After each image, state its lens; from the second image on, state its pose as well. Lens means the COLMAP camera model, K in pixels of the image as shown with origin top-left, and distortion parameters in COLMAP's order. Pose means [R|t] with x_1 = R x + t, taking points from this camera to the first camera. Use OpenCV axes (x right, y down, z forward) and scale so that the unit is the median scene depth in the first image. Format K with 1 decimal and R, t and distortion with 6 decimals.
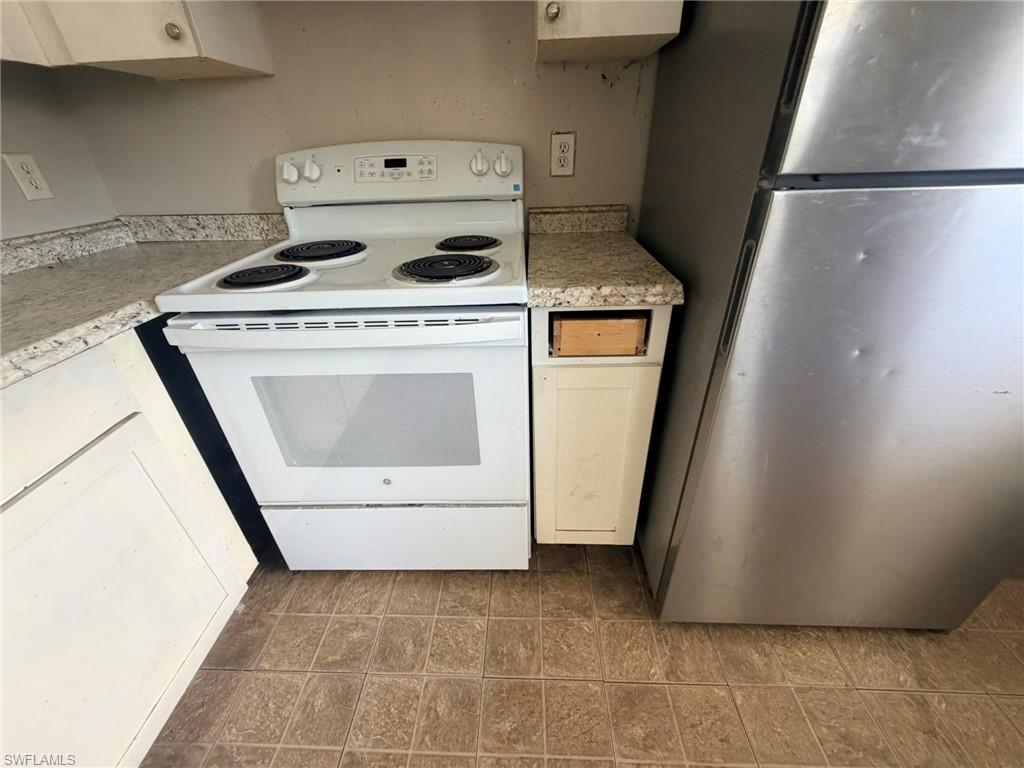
lens RADIAL K [[407.6, 0, 507.7], [0, 407.6, 385.2], [0, 0, 1]] dist [0.000836, 0.000504]
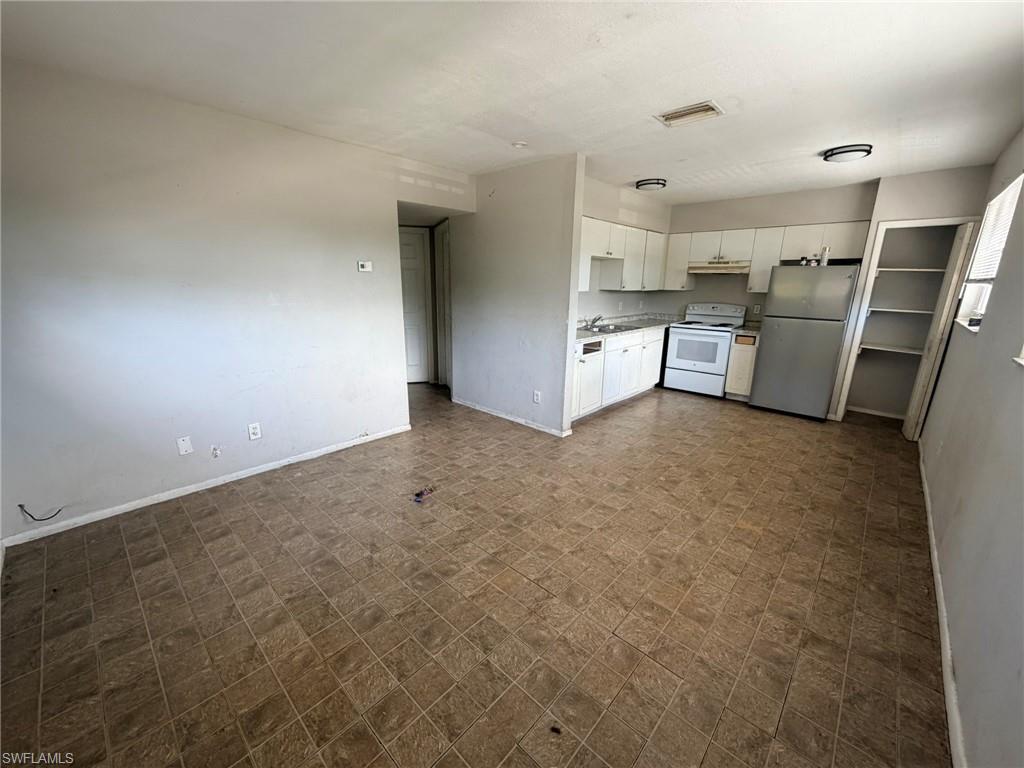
lens RADIAL K [[407.6, 0, 508.1], [0, 407.6, 388.1], [0, 0, 1]] dist [0.000836, 0.000504]
pose [[0.762996, 0.206048, -0.612684, 1.140218], [-0.358400, 0.923653, -0.135700, 2.101206], [0.537947, 0.323125, 0.778591, -4.248677]]
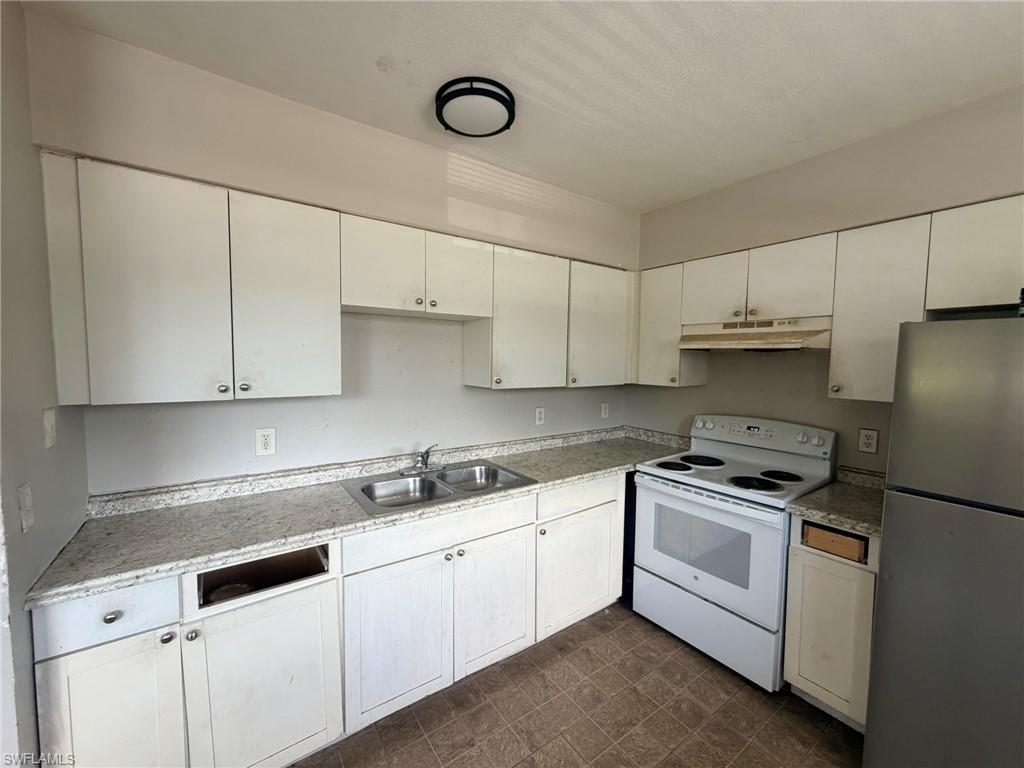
lens RADIAL K [[407.6, 0, 511.2], [0, 407.6, 387.0], [0, 0, 1]] dist [0.000836, 0.000504]
pose [[0.613545, 0.095740, -0.783835, 0.627818], [-0.426798, 0.875353, -0.227157, 0.267760], [0.664384, 0.473910, 0.577930, -1.191616]]
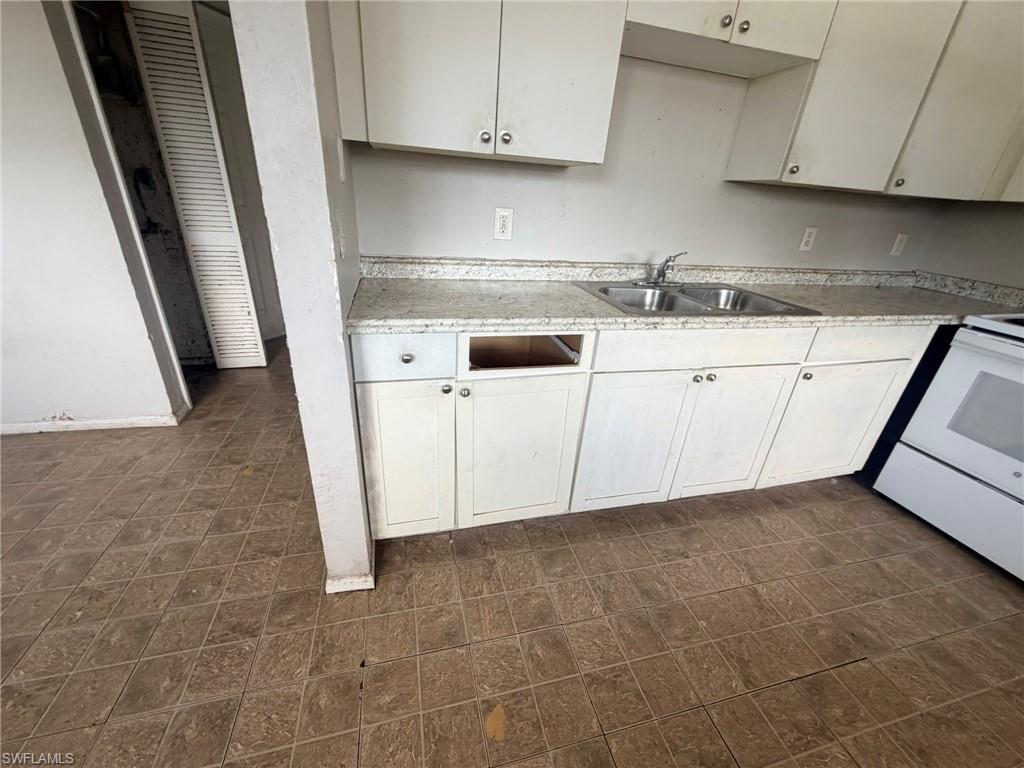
lens RADIAL K [[407.6, 0, 513.1], [0, 407.6, 386.1], [0, 0, 1]] dist [0.000836, 0.000504]
pose [[0.295714, 0.458037, -0.838305, 0.256306], [-0.548264, 0.800008, 0.243711, 0.637540], [0.782279, 0.387543, 0.487699, -1.274982]]
